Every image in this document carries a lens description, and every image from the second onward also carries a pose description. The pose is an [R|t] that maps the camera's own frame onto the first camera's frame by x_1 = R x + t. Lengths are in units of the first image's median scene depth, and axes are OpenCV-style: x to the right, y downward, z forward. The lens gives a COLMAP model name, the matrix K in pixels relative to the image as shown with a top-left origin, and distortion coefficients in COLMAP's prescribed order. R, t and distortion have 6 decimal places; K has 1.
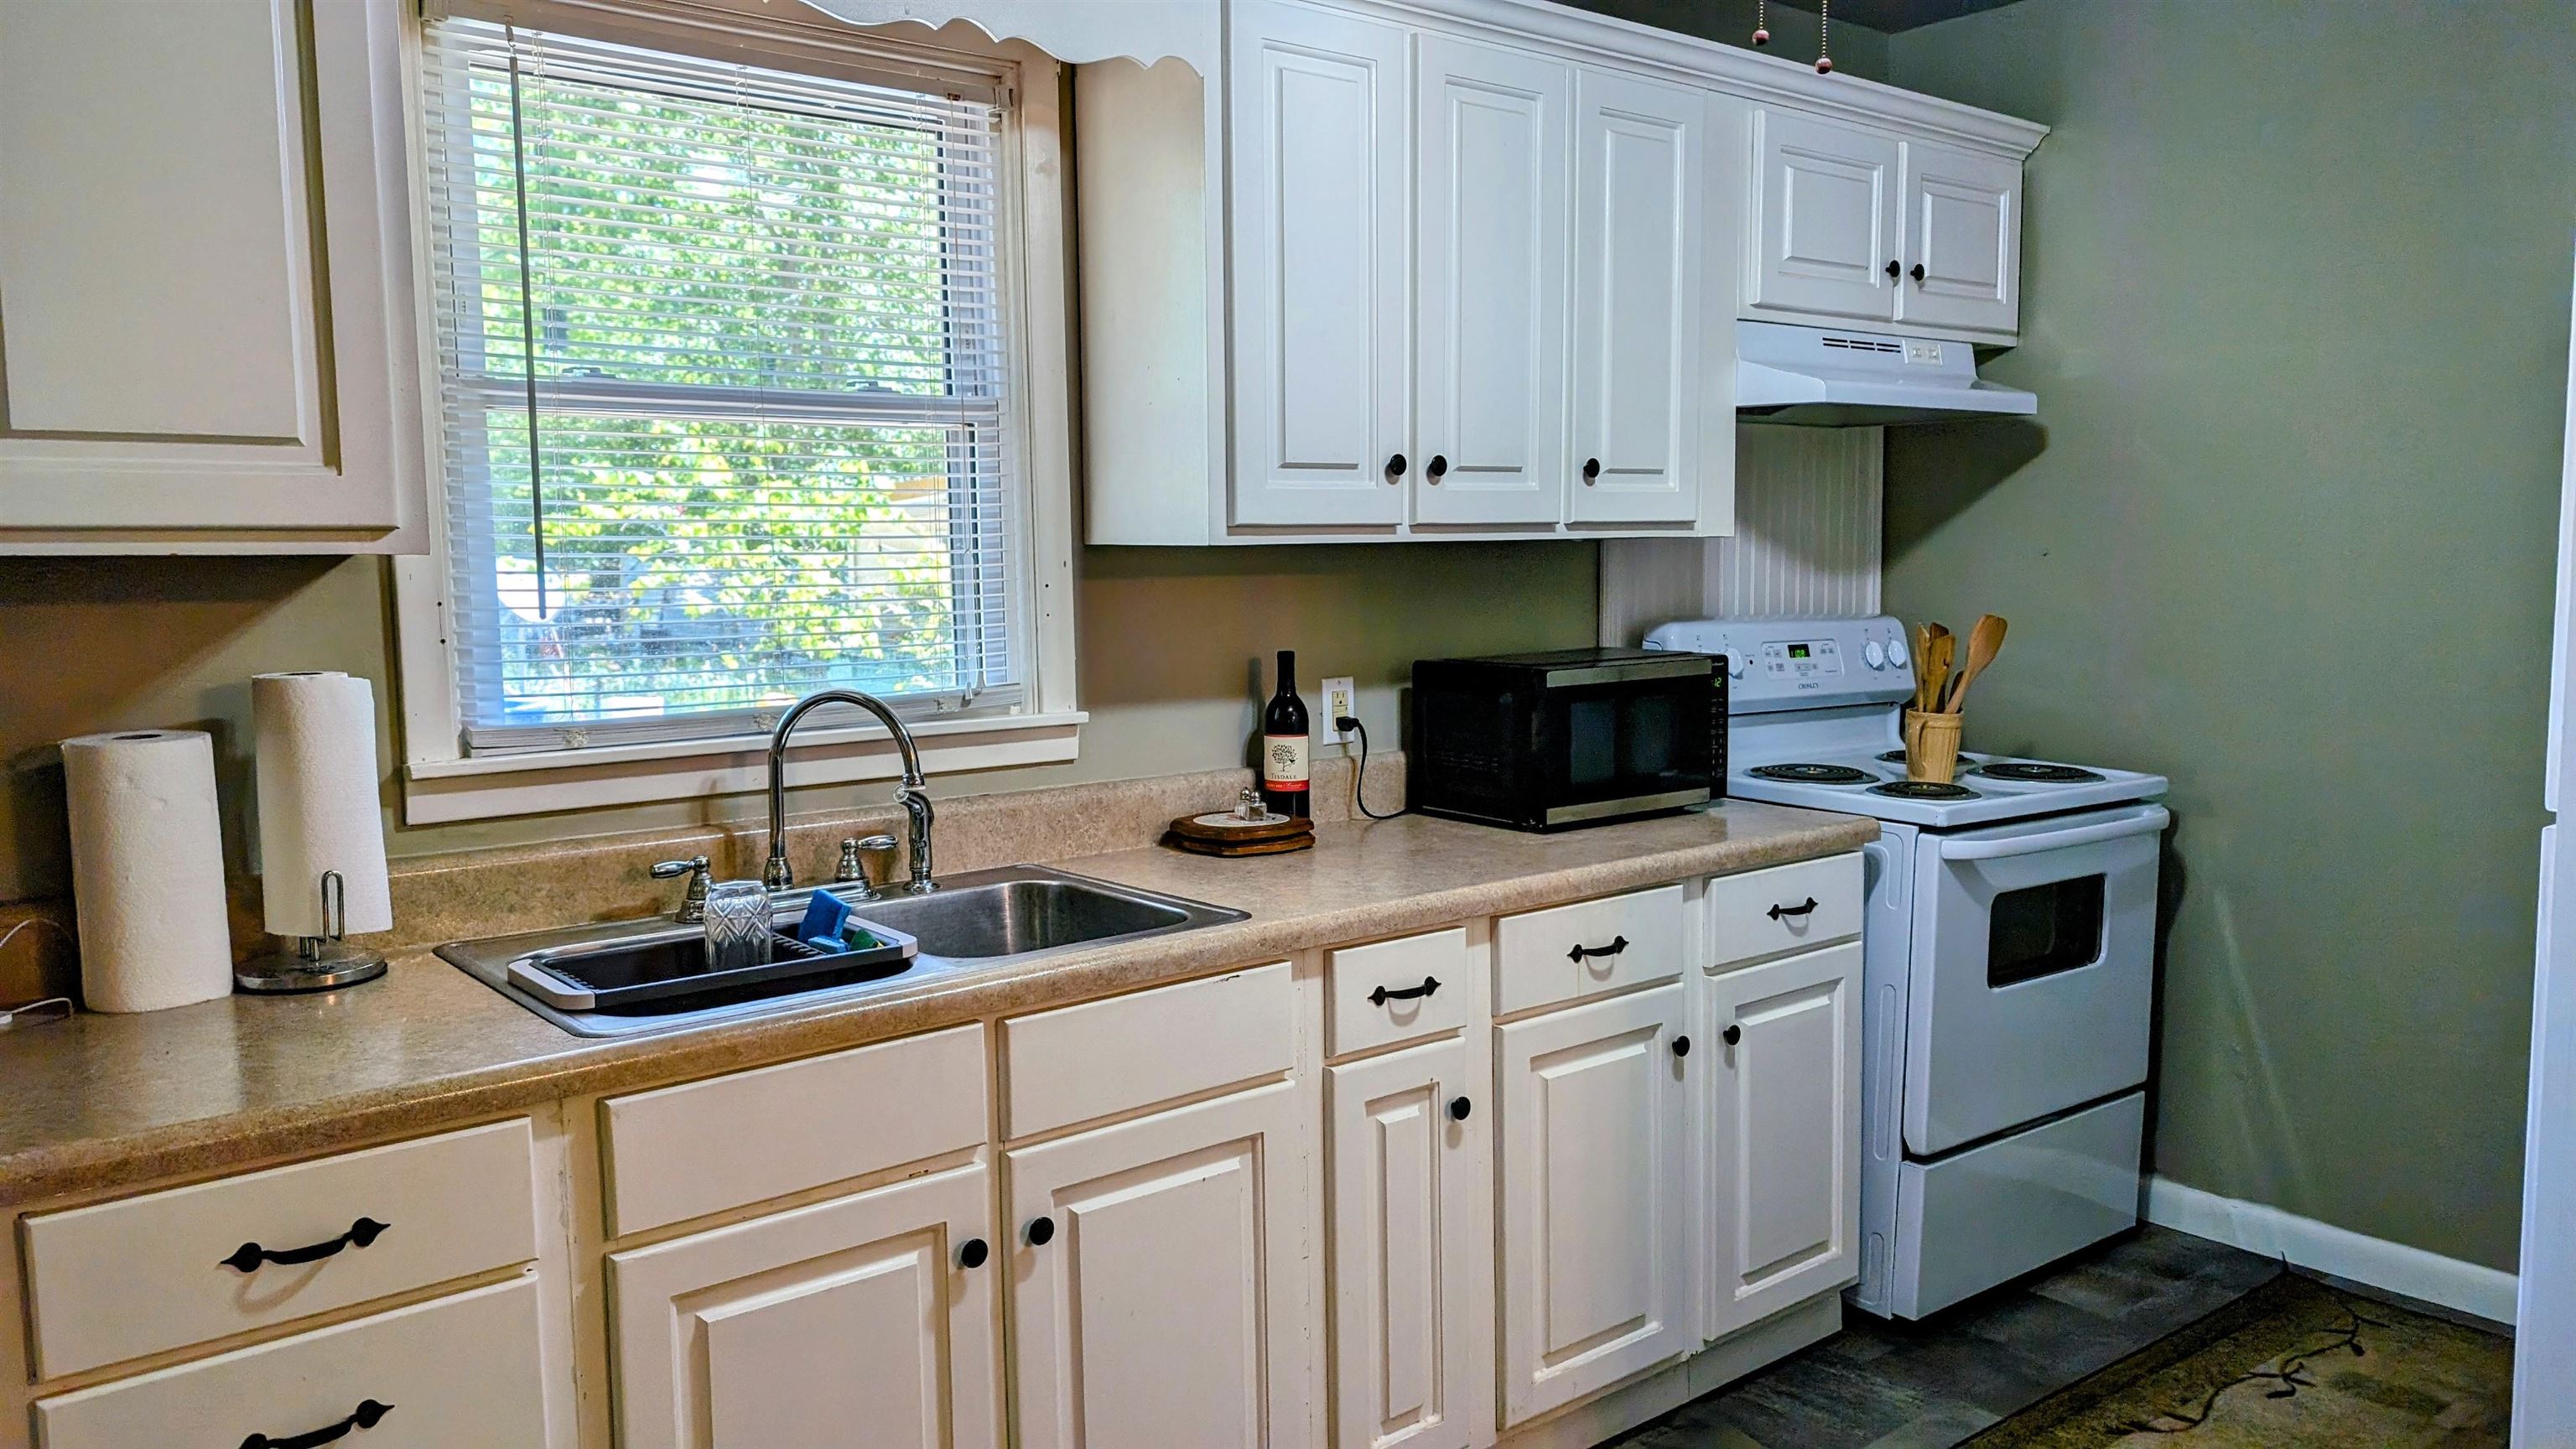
lens RADIAL K [[1847.1, 0, 1298.5], [0, 1847.1, 737.0], [0, 0, 1]] dist [0.052586, -0.063607]
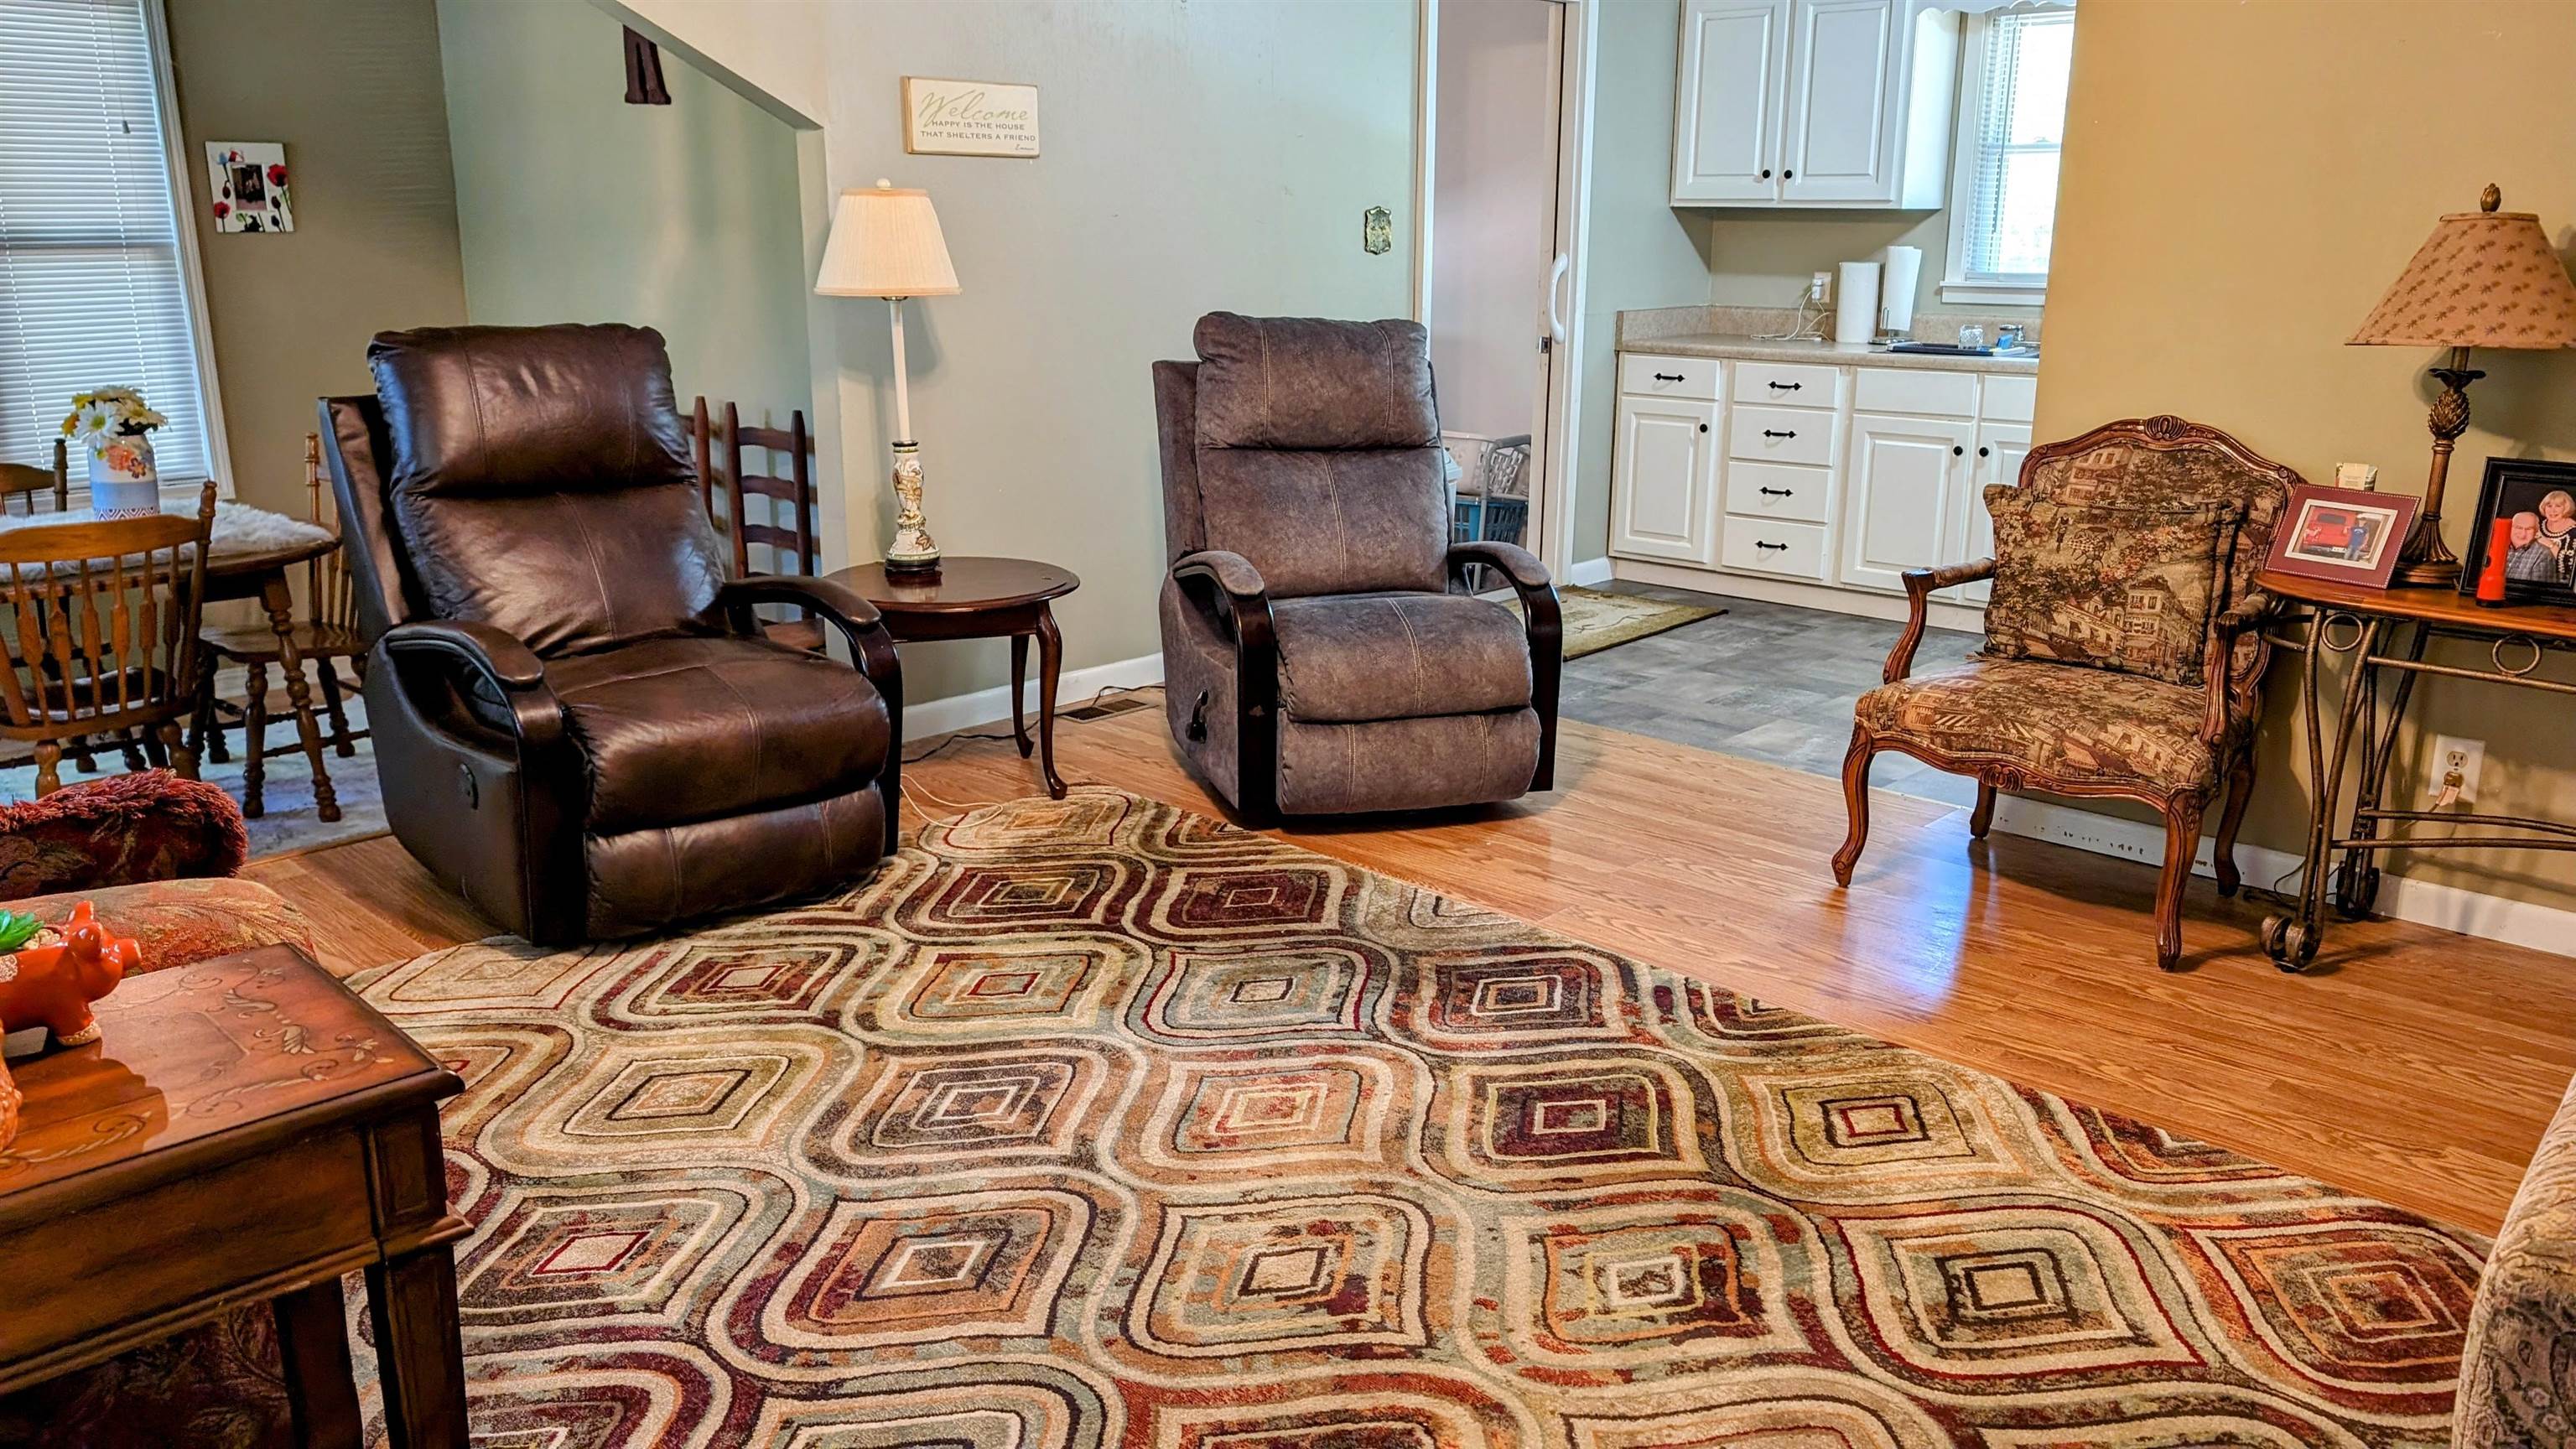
lens RADIAL K [[1852.9, 0, 1278.0], [0, 1852.9, 726.0], [0, 0, 1]] dist [0.041085, -0.094141]
pose [[0.127738, 0.271134, -0.954028, 1.903553], [-0.105885, 0.960138, 0.258694, 0.032198], [0.986140, 0.067973, 0.151355, -0.355355]]
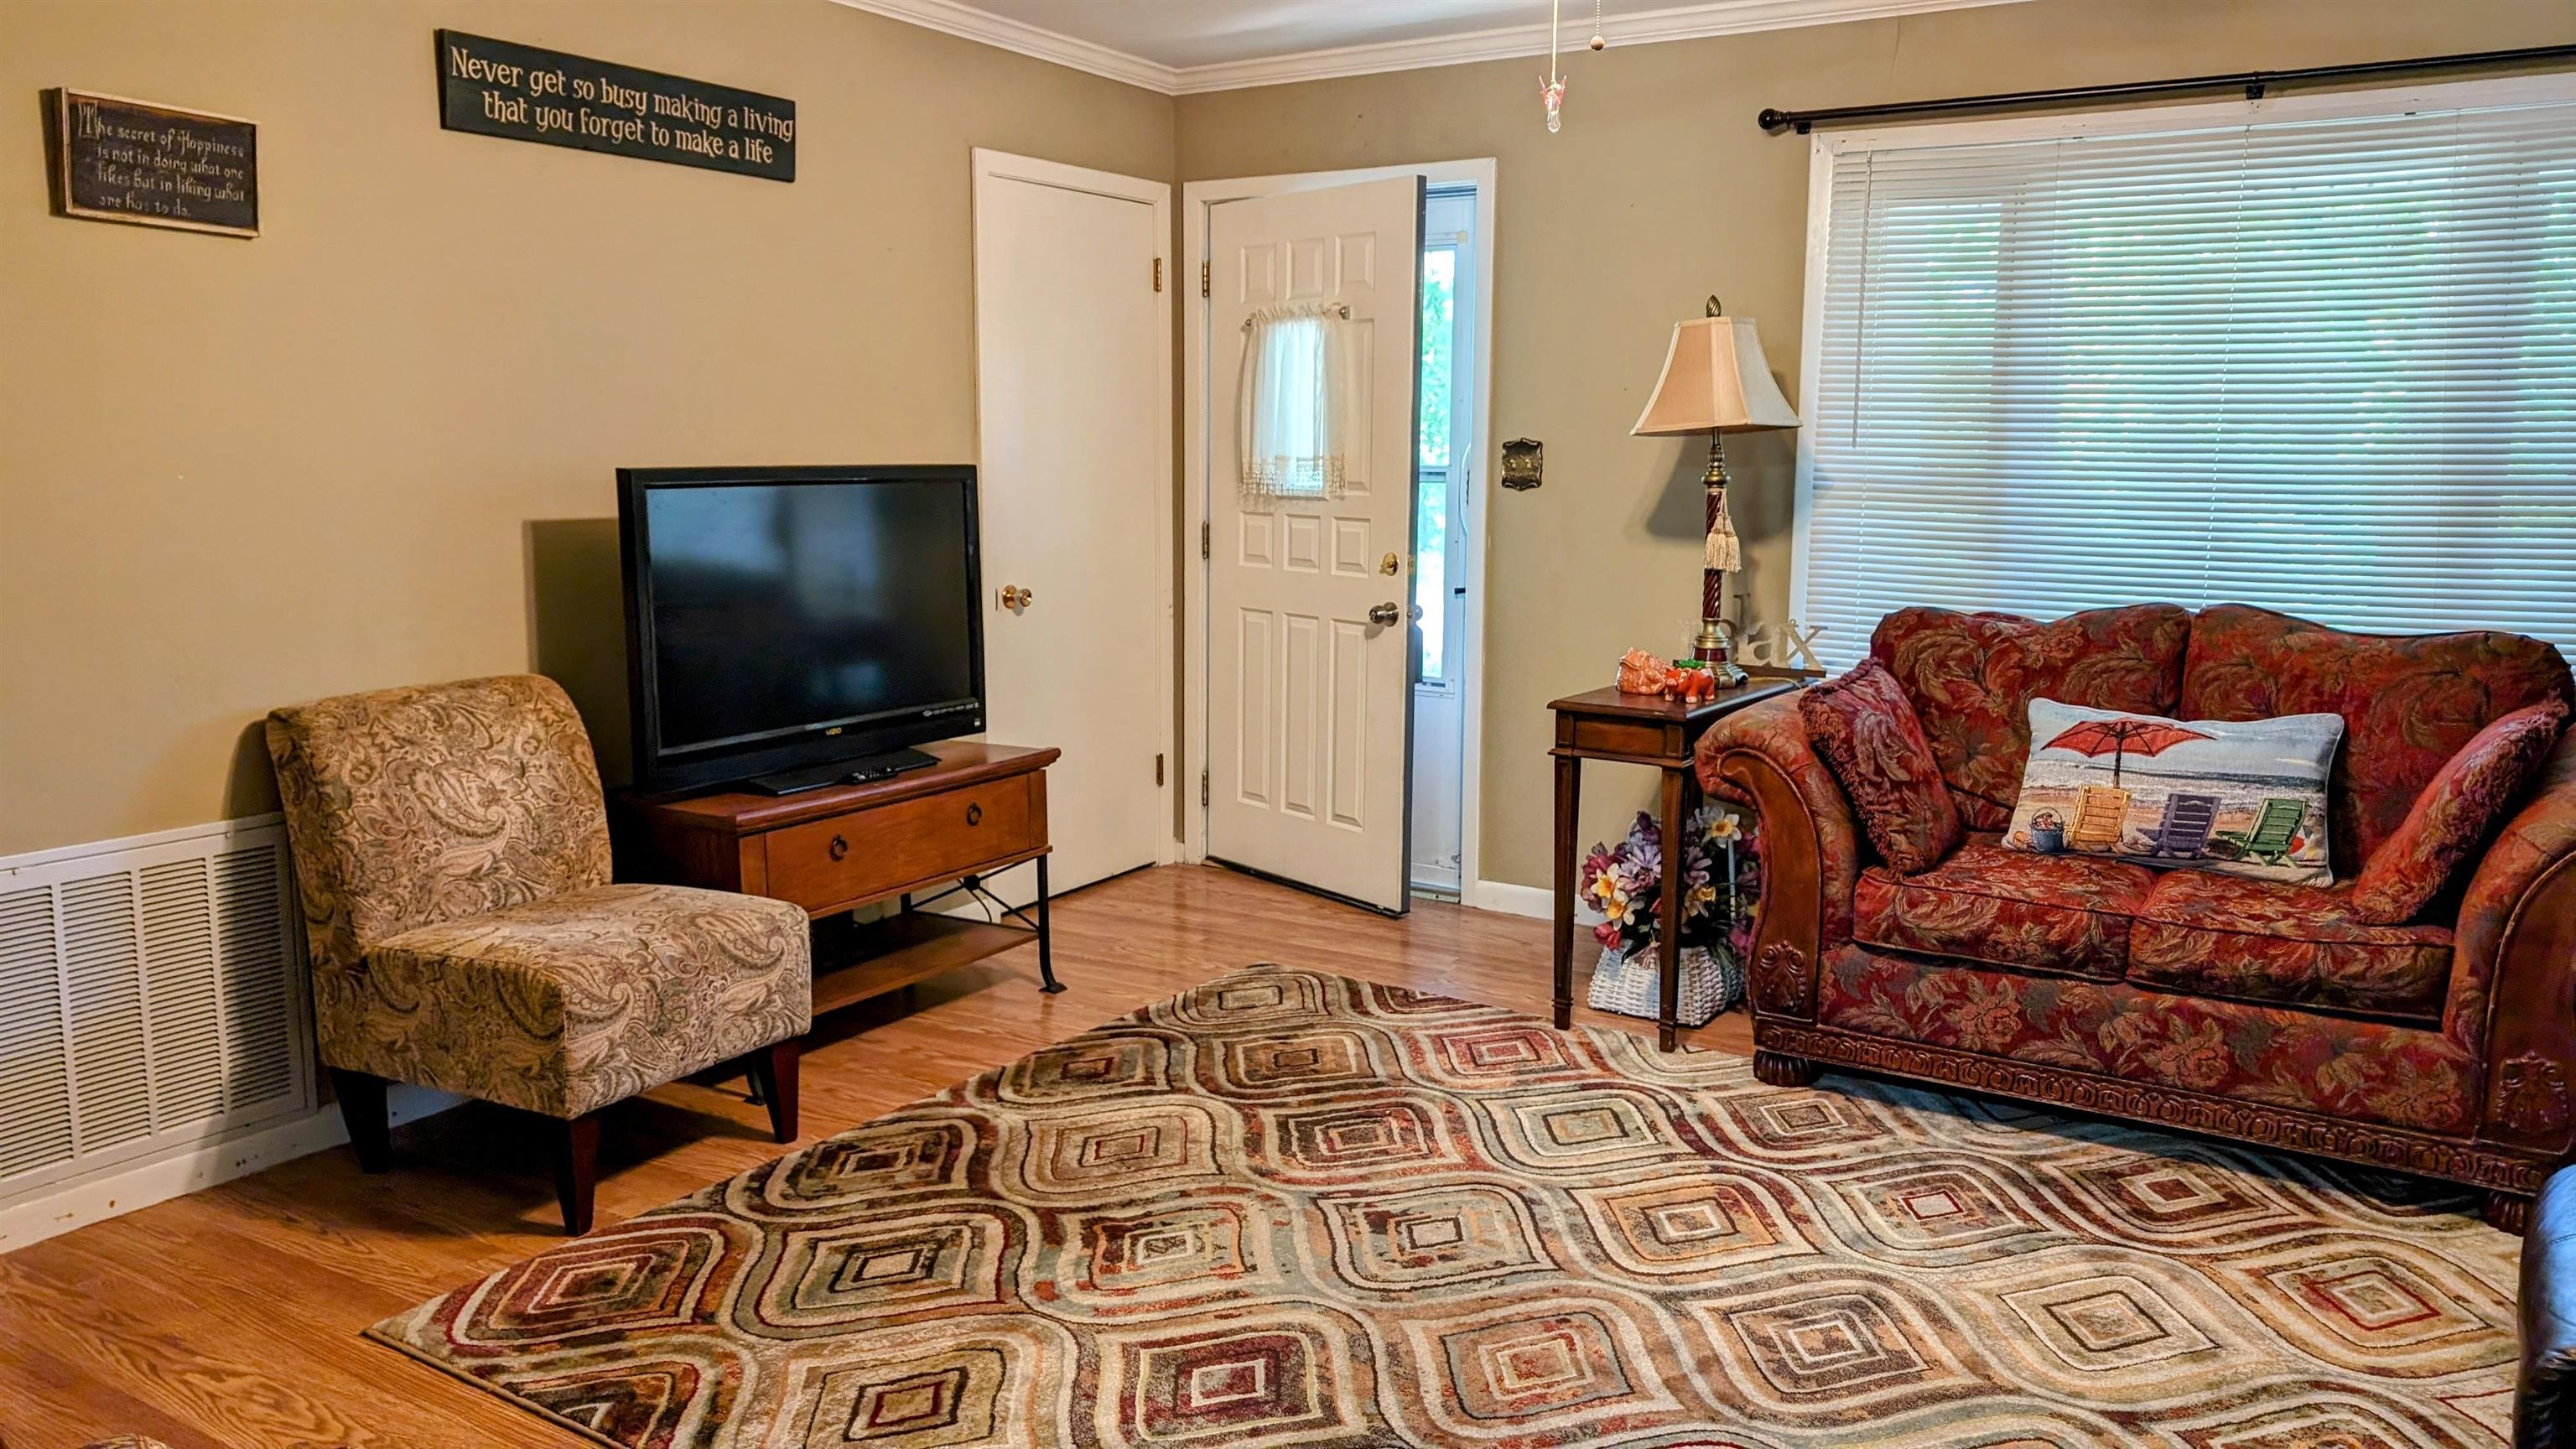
lens RADIAL K [[1867.8, 0, 1281.0], [0, 1867.8, 715.1], [0, 0, 1]] dist [0.002538, 0.005420]
pose [[-0.323511, -0.127164, 0.937641, 0.176981], [0.094698, 0.981602, 0.165799, -0.014499], [-0.941474, 0.142431, -0.305516, 0.179709]]
